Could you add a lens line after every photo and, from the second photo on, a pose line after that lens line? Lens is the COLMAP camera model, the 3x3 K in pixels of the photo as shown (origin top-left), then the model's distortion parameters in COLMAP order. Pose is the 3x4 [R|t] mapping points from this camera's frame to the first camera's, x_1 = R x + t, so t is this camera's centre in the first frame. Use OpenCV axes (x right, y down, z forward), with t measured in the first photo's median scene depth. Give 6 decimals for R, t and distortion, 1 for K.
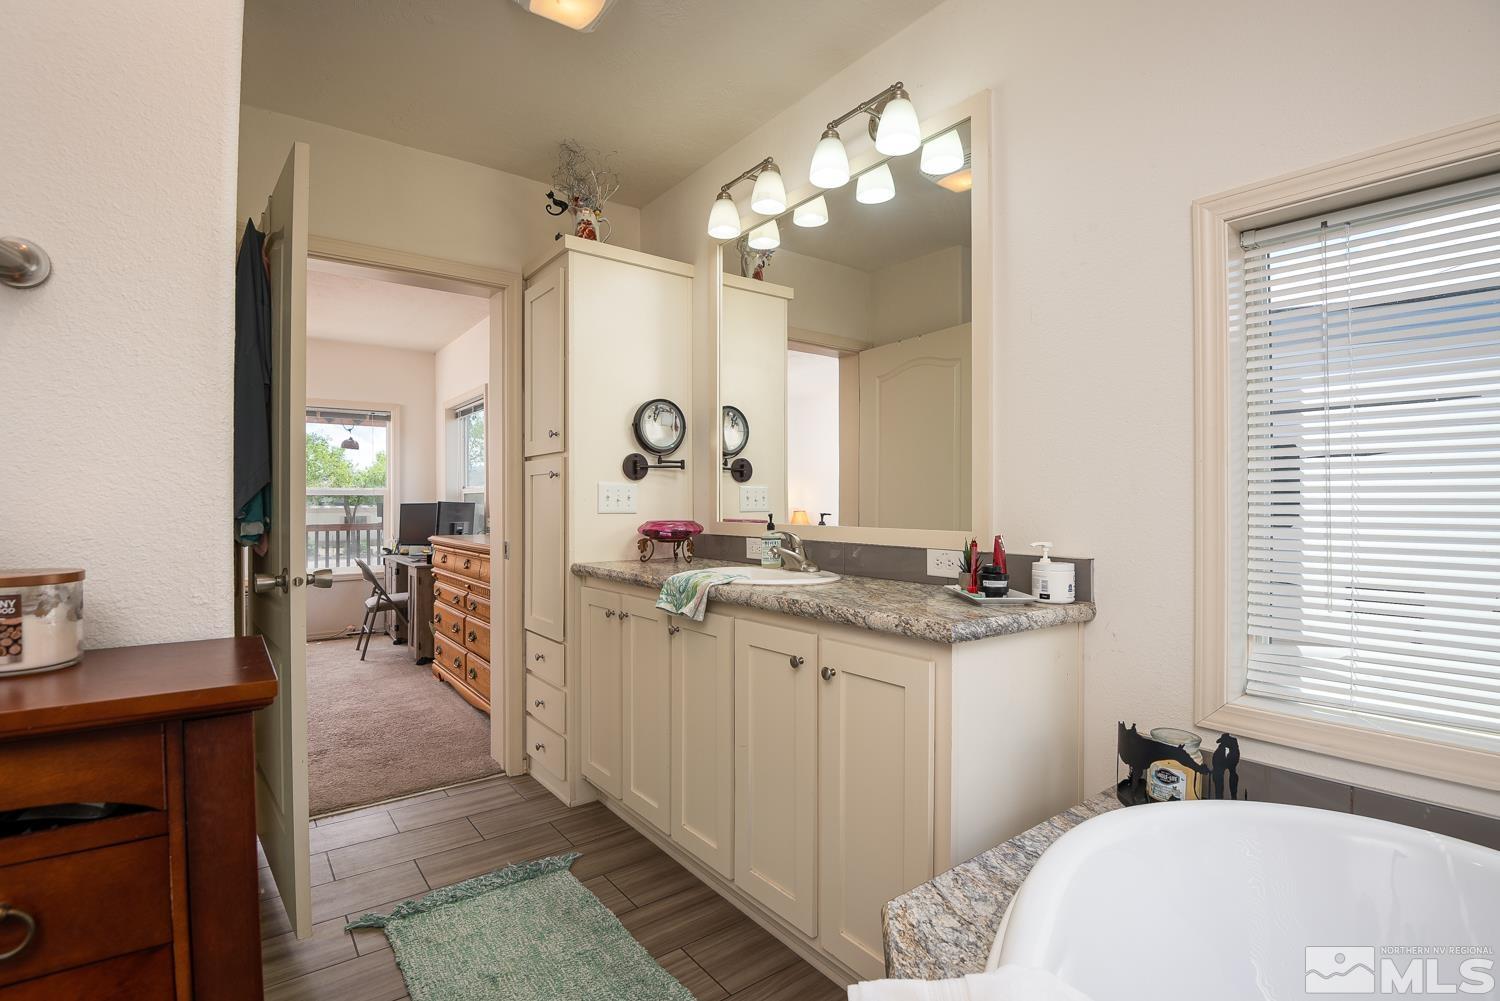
lens RADIAL K [[710.4, 0, 744.7], [0, 710.4, 497.5], [0, 0, 1]] dist [-0.034731, -0.004204]
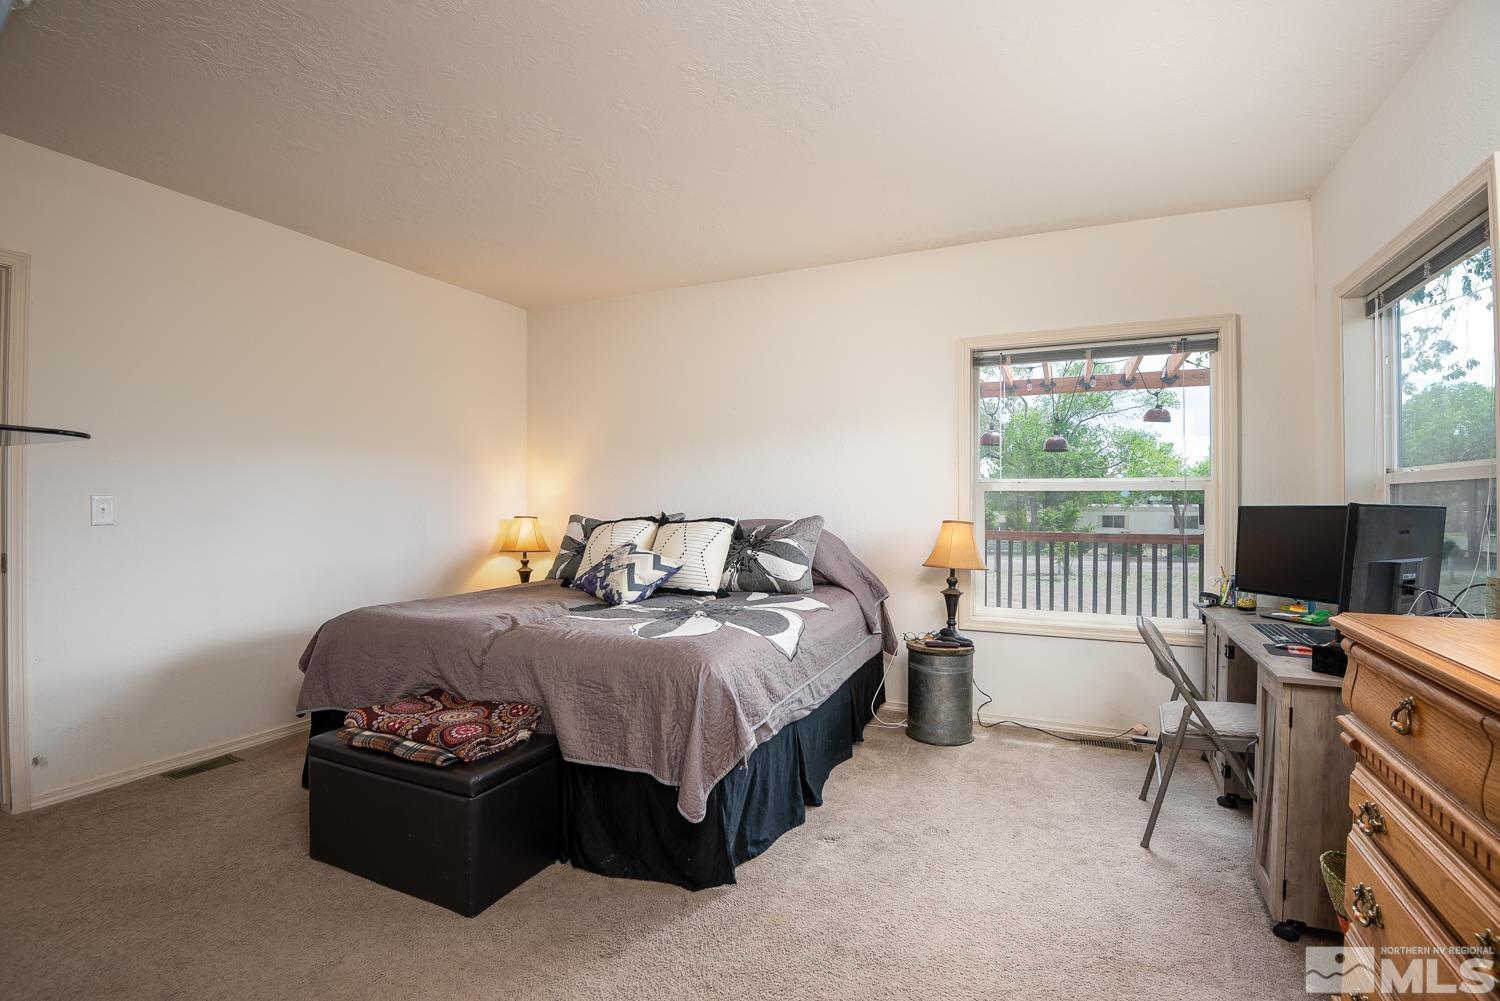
lens RADIAL K [[710.4, 0, 747.1], [0, 710.4, 495.9], [0, 0, 1]] dist [-0.034731, -0.004204]
pose [[0.477855, -0.007079, -0.878410, -0.219067], [0.007594, 0.999963, -0.003928, 0.000952], [0.878406, -0.004793, 0.477891, 0.454541]]
